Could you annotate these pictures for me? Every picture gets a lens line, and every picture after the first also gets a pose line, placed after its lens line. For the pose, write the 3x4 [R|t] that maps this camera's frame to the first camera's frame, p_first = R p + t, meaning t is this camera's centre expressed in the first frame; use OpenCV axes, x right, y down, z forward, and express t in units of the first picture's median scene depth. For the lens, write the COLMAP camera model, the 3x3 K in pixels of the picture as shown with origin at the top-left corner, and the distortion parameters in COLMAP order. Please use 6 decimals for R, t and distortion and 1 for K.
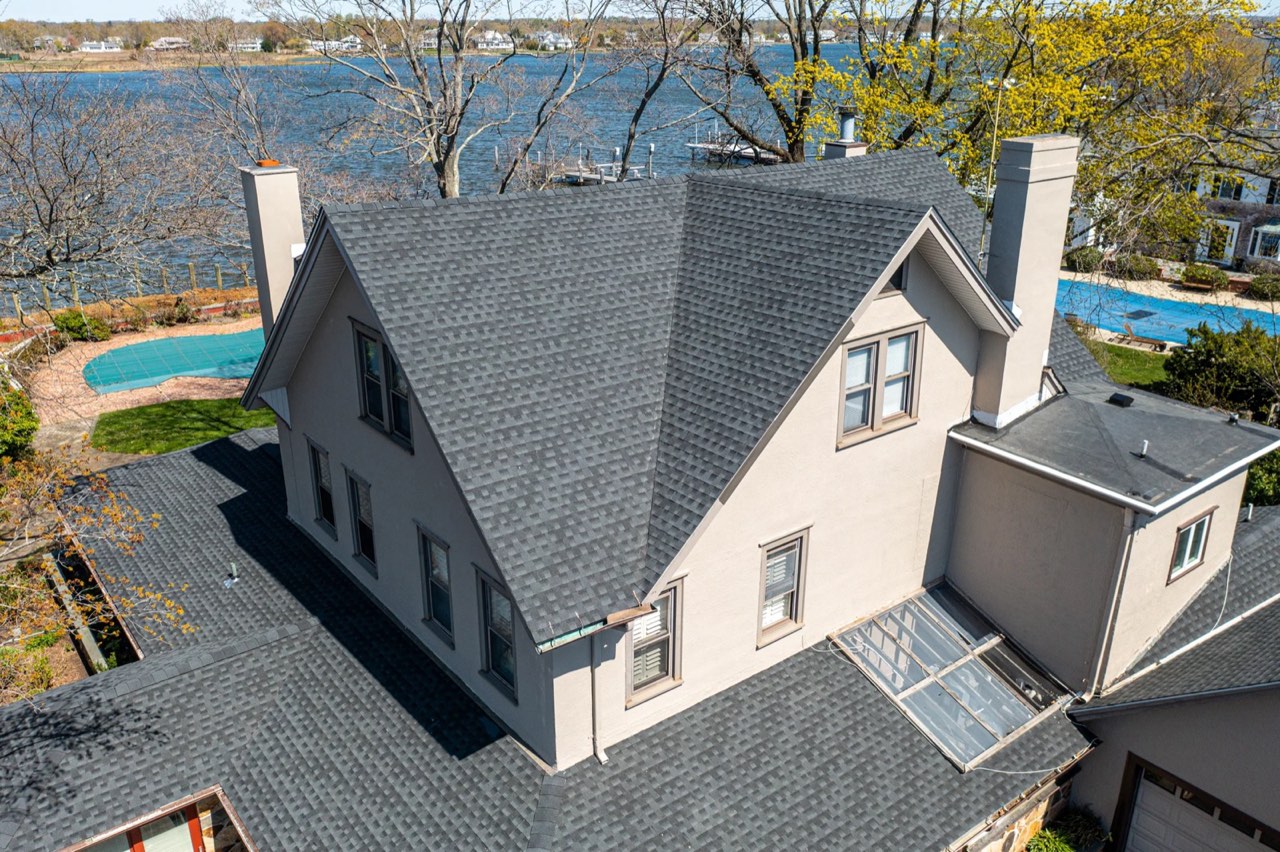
lens RADIAL K [[1024.1, 0, 640.0], [0, 1024.1, 426.0], [0, 0, 1]] dist [-0.007766, 0.007129]
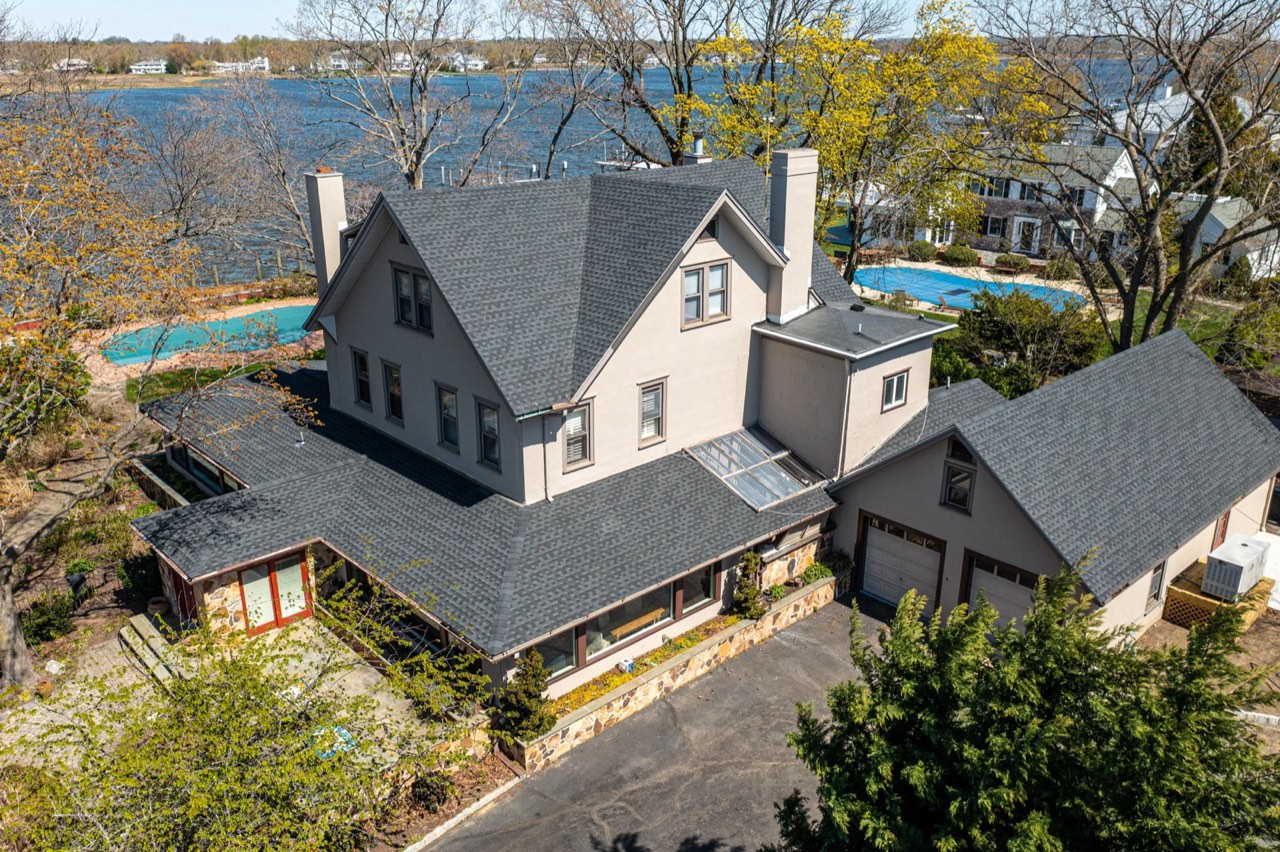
lens RADIAL K [[1024.1, 0, 640.0], [0, 1024.1, 426.0], [0, 0, 1]] dist [-0.007766, 0.007129]
pose [[0.996511, -0.027794, 0.078692, -0.016263], [0.029175, 0.999439, -0.016454, 0.201505], [-0.078191, 0.018692, 0.996763, -0.683784]]
